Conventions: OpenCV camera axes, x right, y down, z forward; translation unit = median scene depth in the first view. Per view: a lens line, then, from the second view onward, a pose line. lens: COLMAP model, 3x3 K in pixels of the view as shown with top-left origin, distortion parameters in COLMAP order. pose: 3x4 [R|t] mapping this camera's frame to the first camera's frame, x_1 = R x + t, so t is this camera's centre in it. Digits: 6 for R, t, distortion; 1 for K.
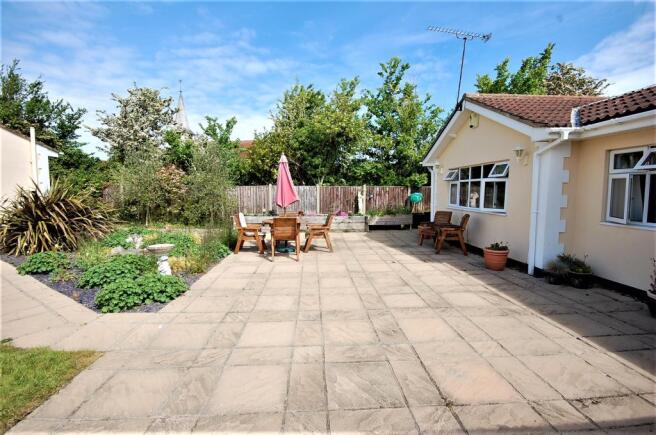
lens RADIAL K [[305.9, 0, 331.1], [0, 305.9, 213.7], [0, 0, 1]] dist [-0.002979, -0.000586]
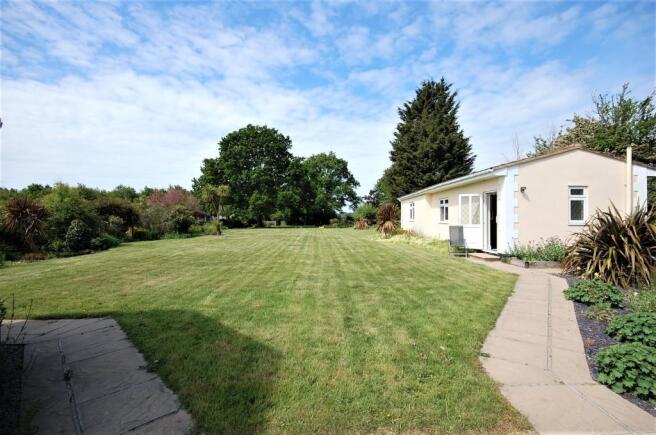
lens RADIAL K [[305.9, 0, 328.3], [0, 305.9, 215.7], [0, 0, 1]] dist [-0.002979, -0.000586]
pose [[-0.044247, -0.015405, -0.998902, -0.025272], [-0.078753, 0.996823, -0.011885, 0.009003], [0.995912, 0.078141, -0.045320, 0.209838]]
